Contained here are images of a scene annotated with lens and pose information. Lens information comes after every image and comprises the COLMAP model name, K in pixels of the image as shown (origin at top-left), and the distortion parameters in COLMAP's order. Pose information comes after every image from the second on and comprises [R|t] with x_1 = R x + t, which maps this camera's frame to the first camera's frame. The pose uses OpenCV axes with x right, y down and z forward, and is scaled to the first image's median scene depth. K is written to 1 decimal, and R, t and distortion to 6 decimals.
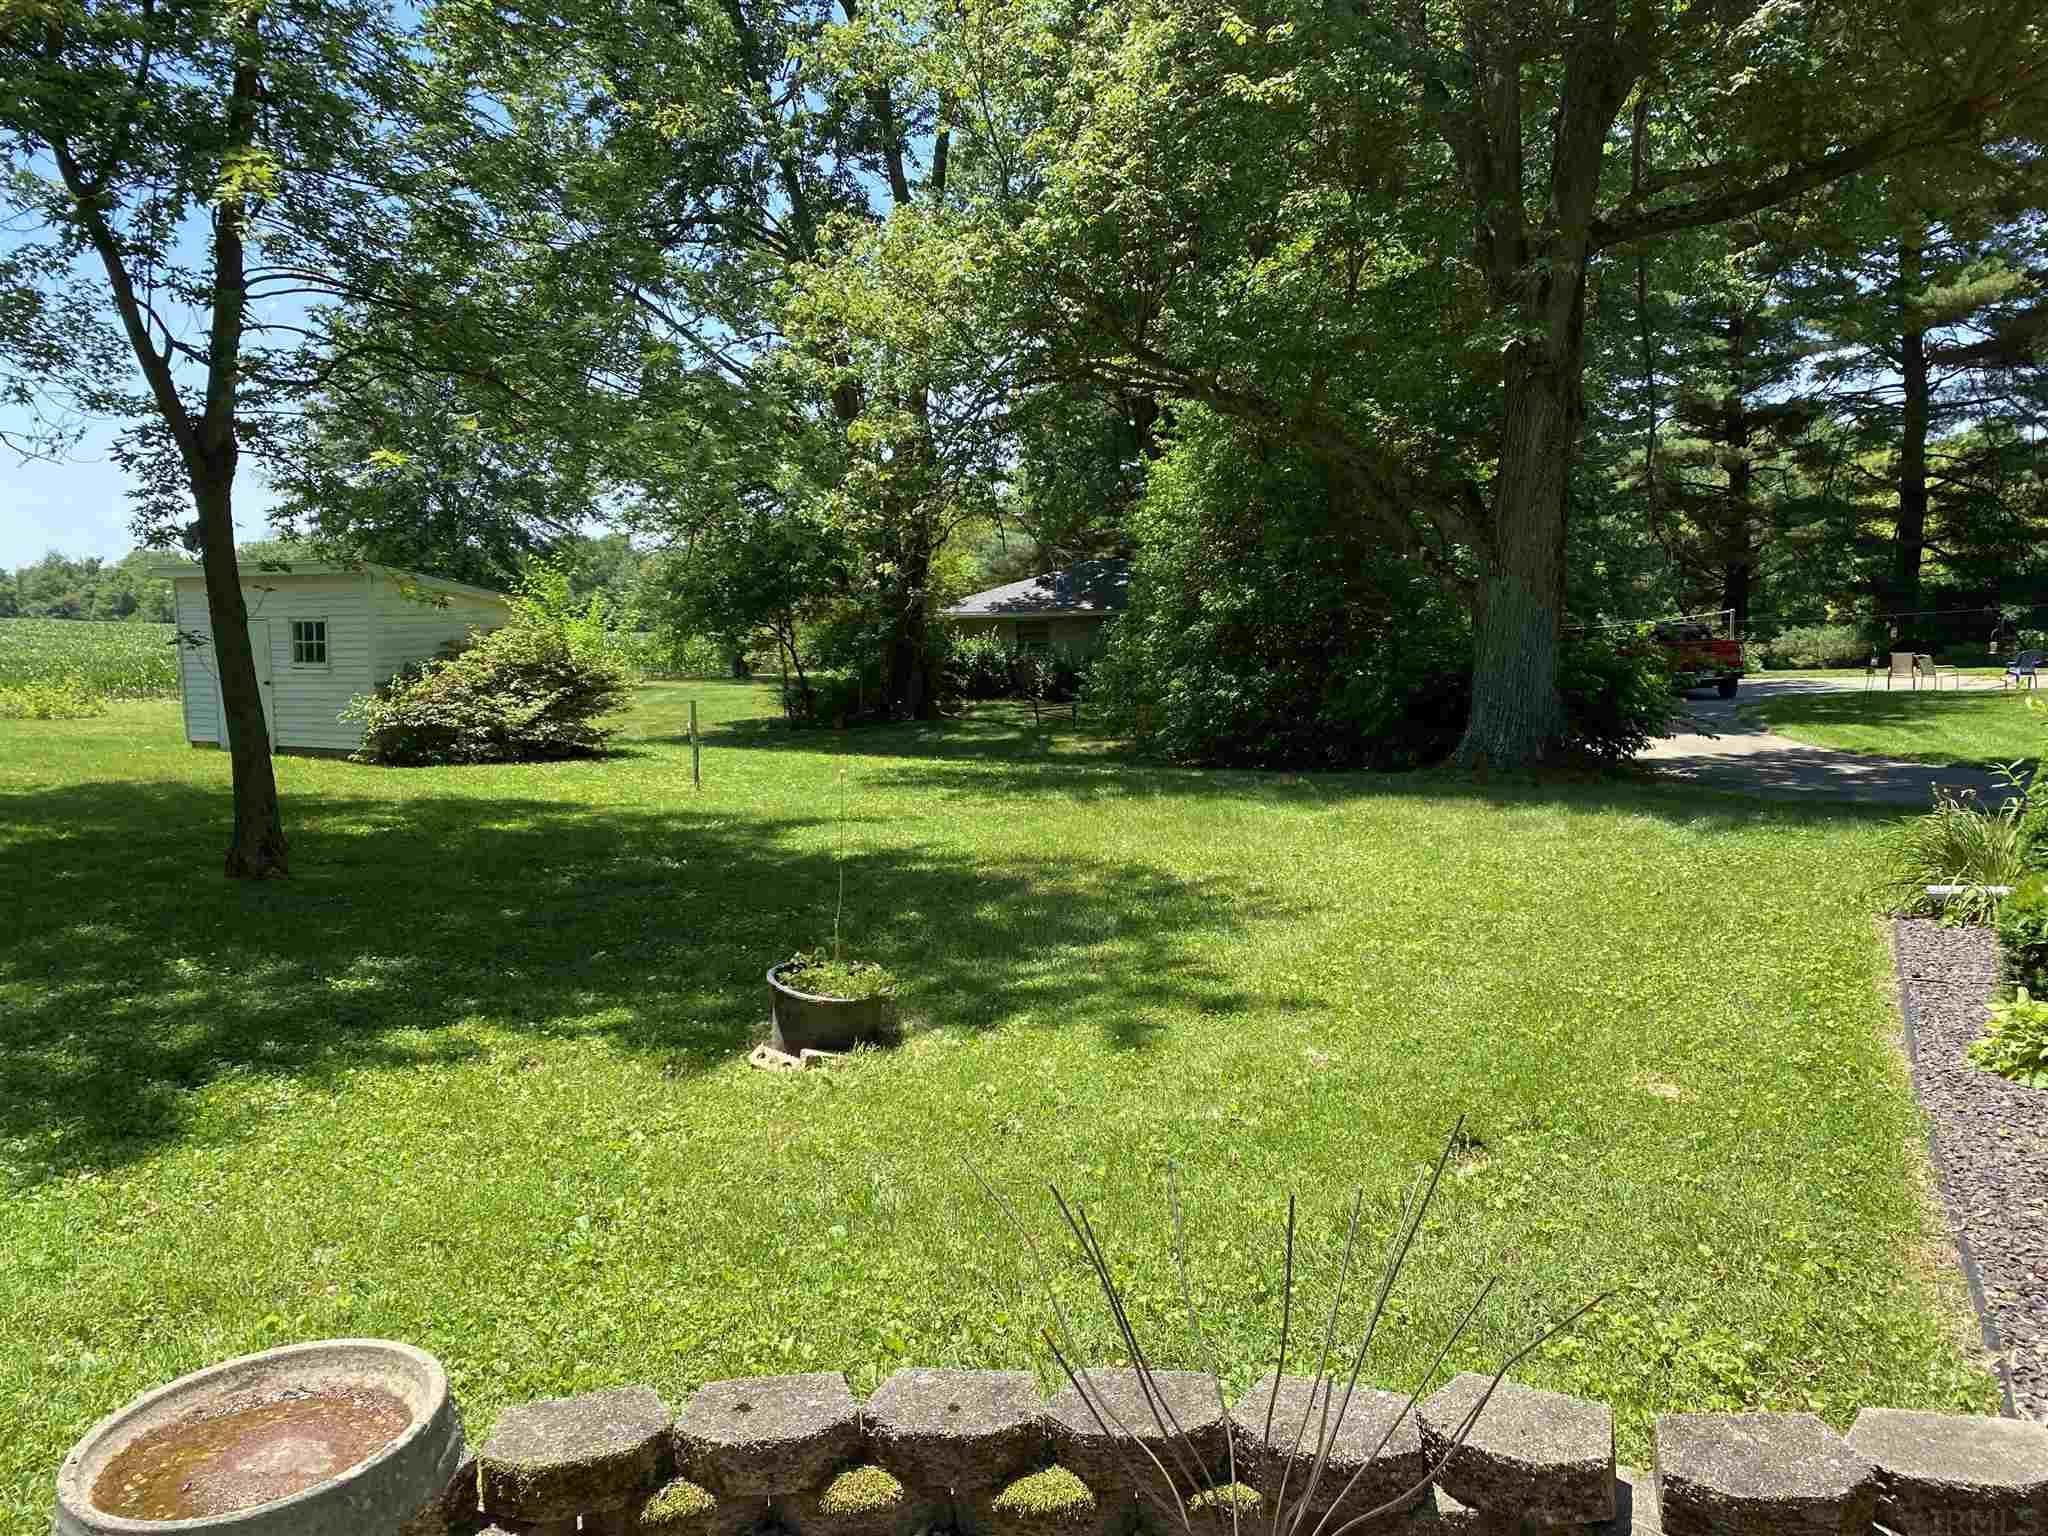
lens RADIAL K [[1545.3, 0, 1033.9], [0, 1545.3, 761.2], [0, 0, 1]] dist [0.031237, -0.033131]
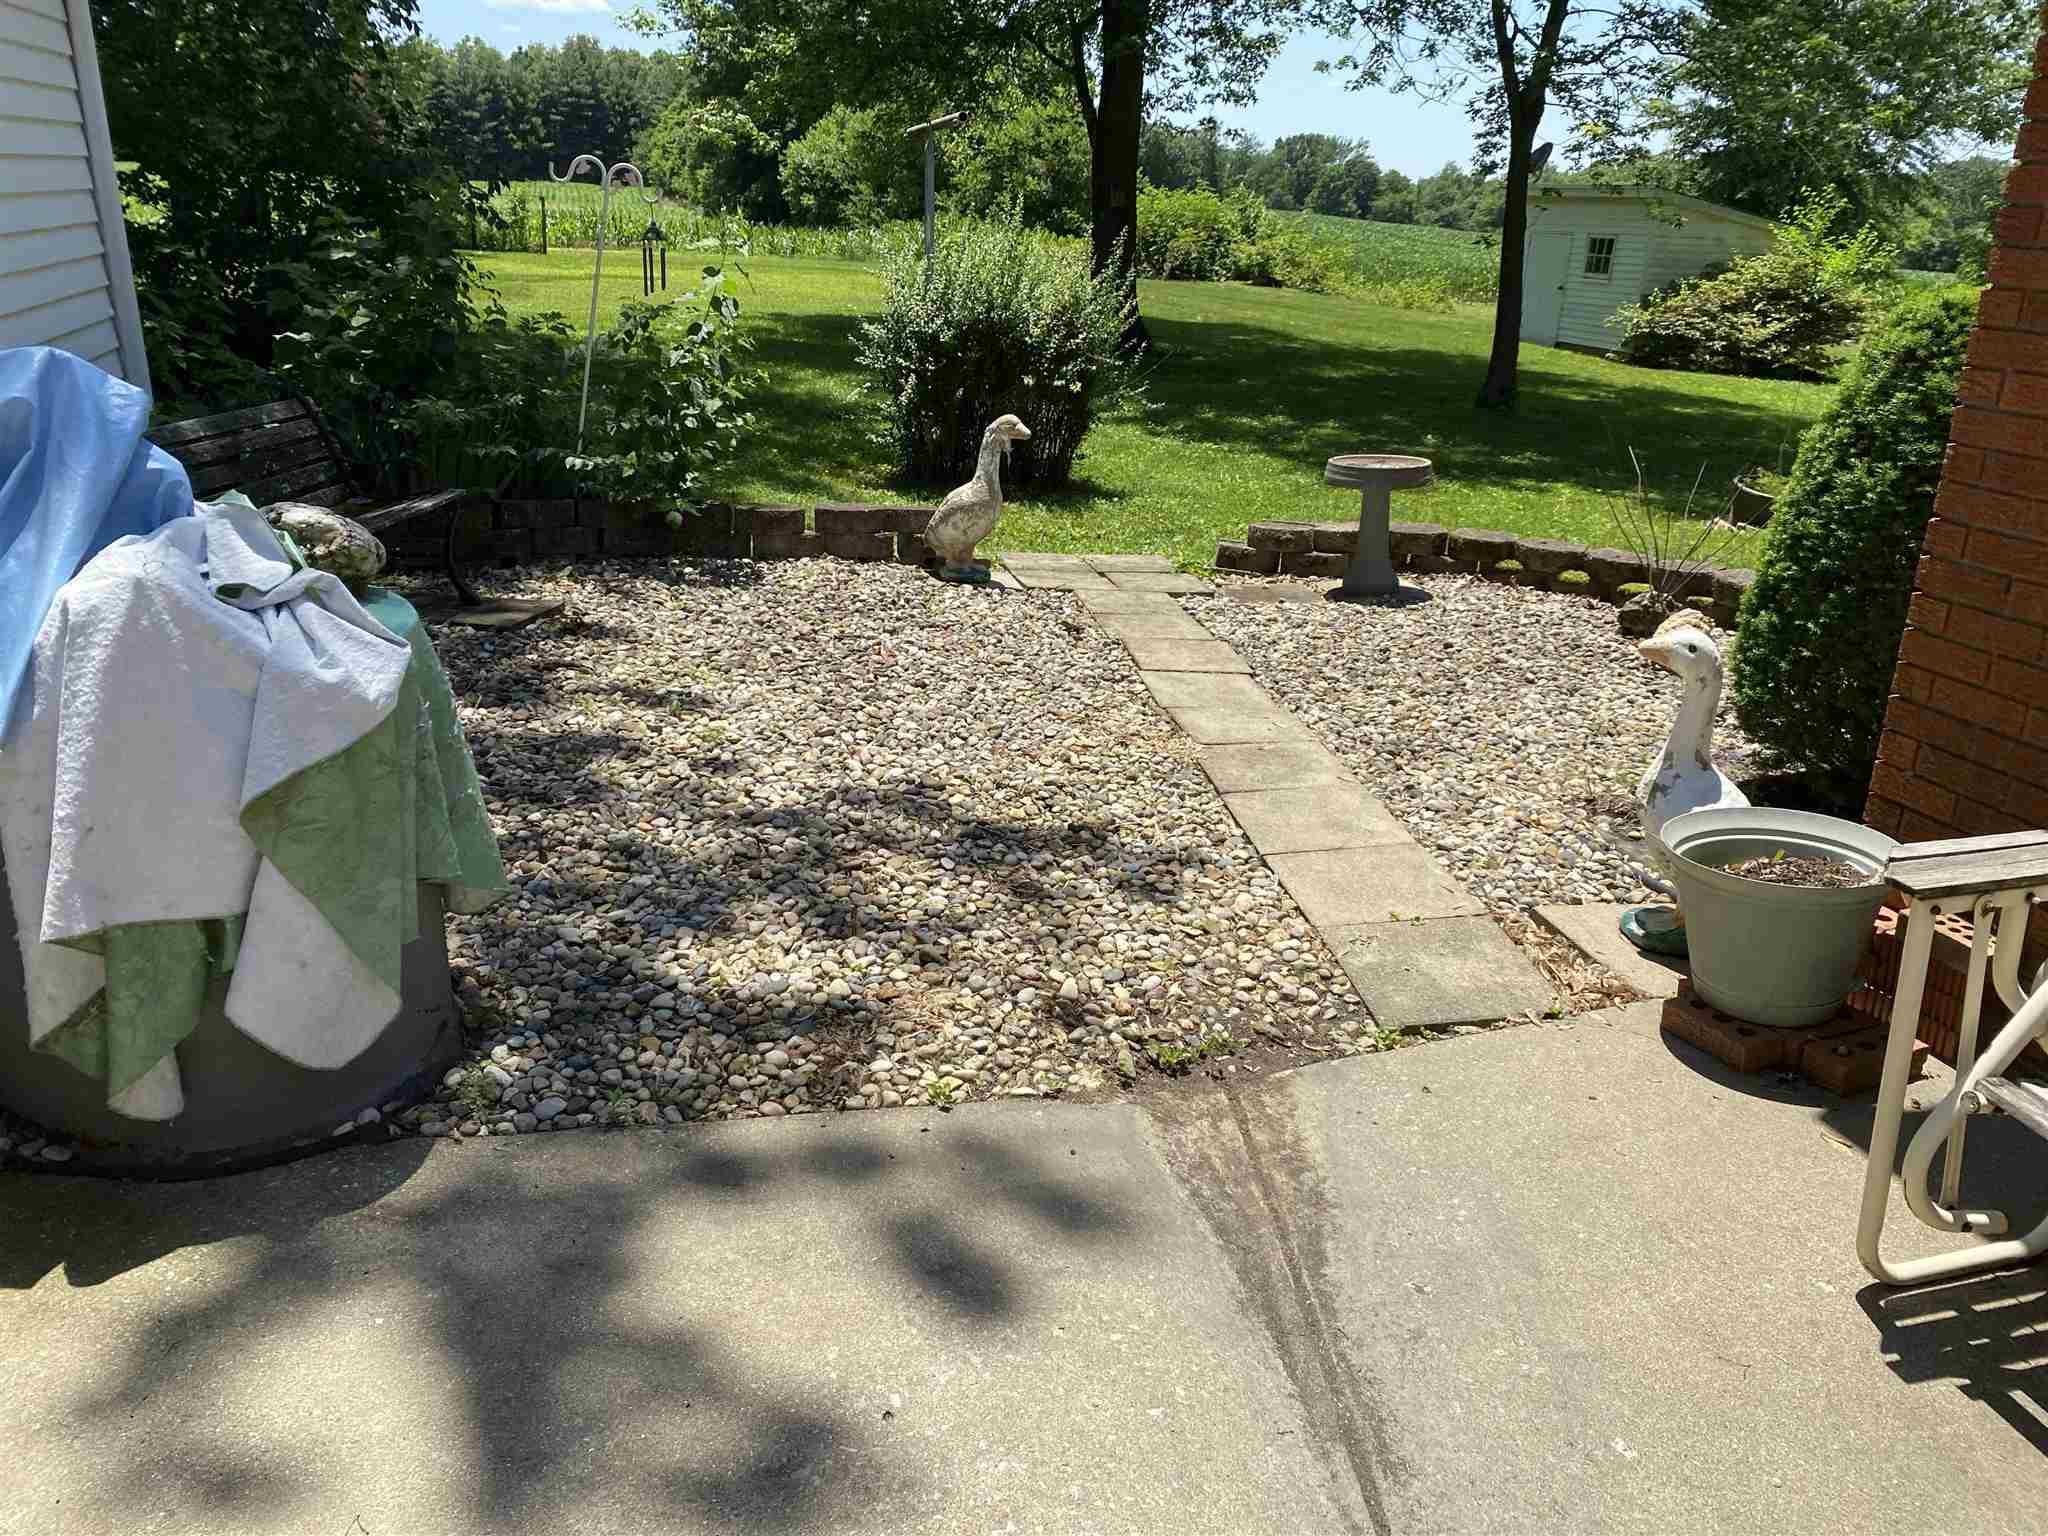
lens RADIAL K [[1545.3, 0, 1031.6], [0, 1545.3, 748.7], [0, 0, 1]] dist [0.031237, -0.033131]
pose [[0.691658, 0.280966, -0.665332, 0.147555], [-0.127916, 0.954319, 0.270025, 0.020710], [0.710807, -0.101658, 0.696002, -0.207237]]
